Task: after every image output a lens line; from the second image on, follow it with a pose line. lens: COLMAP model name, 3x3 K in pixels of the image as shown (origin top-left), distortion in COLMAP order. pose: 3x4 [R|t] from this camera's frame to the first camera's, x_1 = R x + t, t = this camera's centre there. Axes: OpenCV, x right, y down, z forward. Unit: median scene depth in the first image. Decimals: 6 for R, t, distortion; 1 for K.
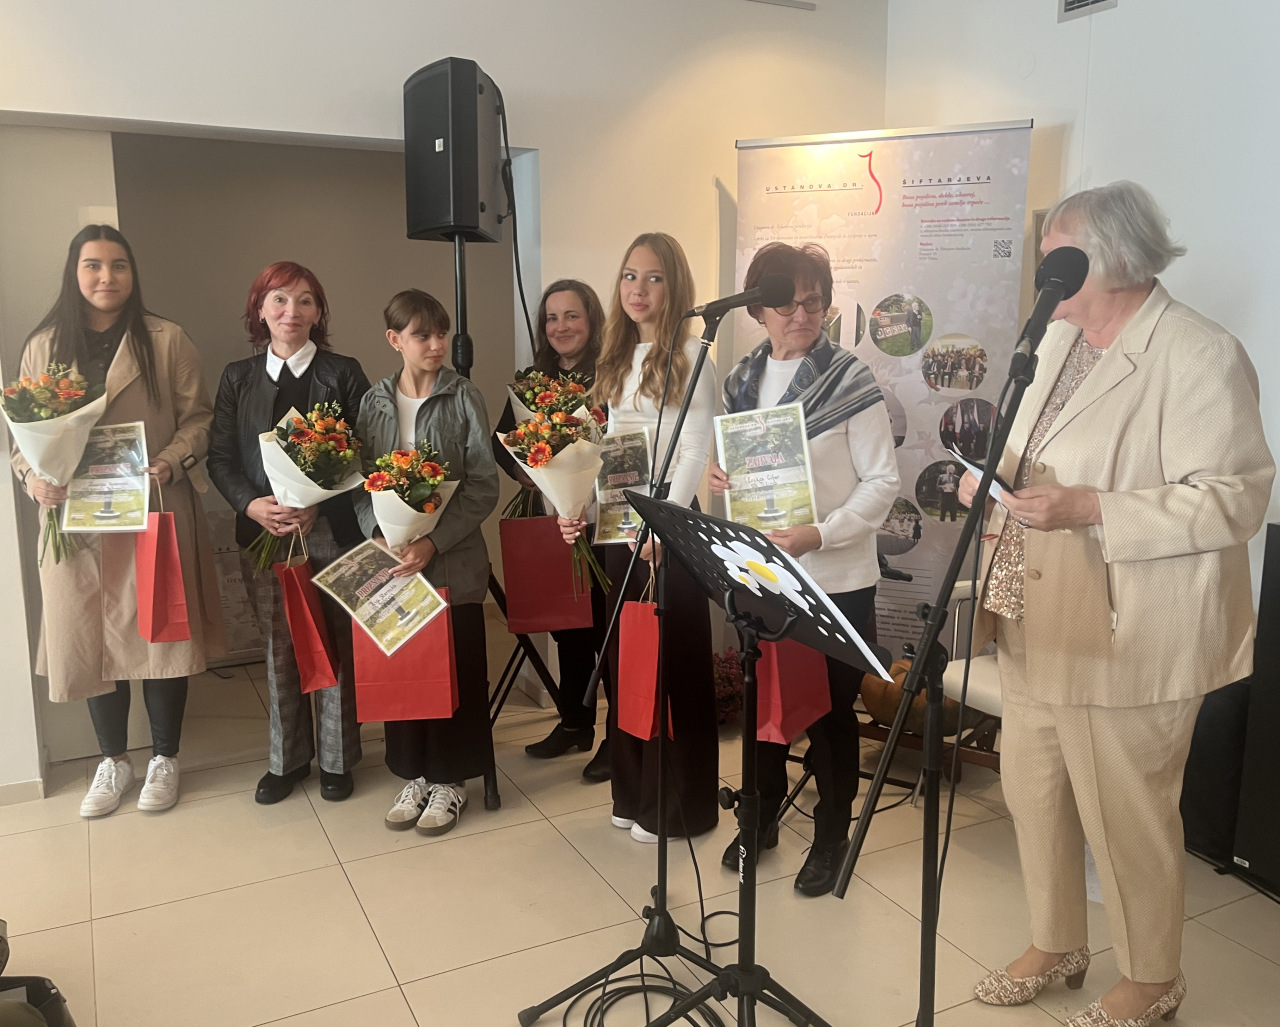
lens RADIAL K [[1063.6, 0, 619.0], [0, 1063.6, 487.5], [0, 0, 1]] dist [0.012430, 0.002359]
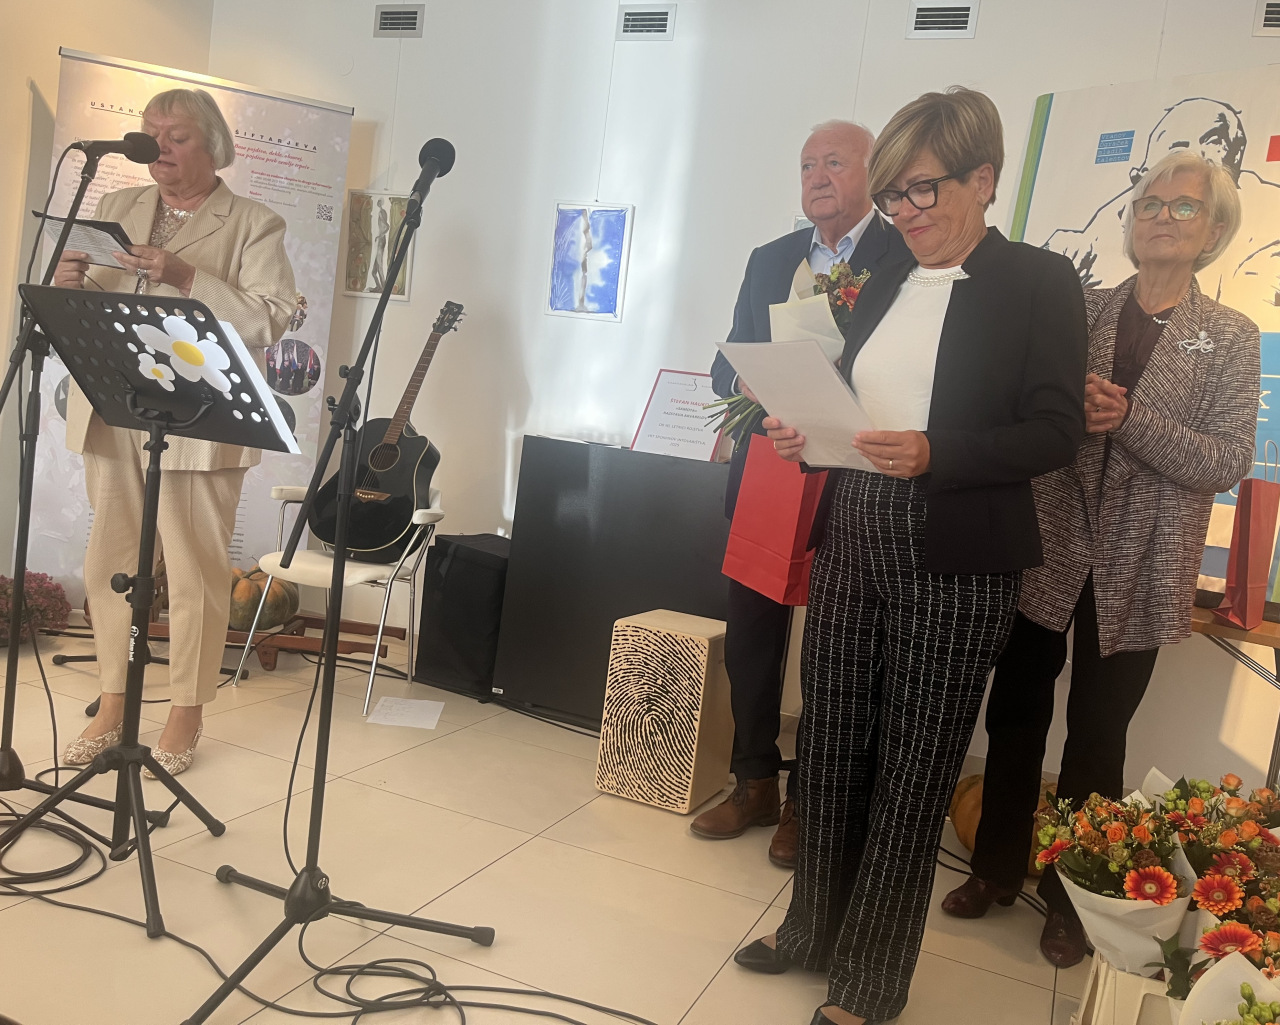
lens RADIAL K [[1045.4, 0, 669.7], [0, 1045.4, 507.2], [0, 0, 1]] dist [0.074572, -0.095976]
pose [[0.739986, 0.045671, 0.671069, -0.114307], [-0.020130, 0.998749, -0.045775, 0.136922], [-0.672321, 0.020365, 0.739980, -0.090396]]
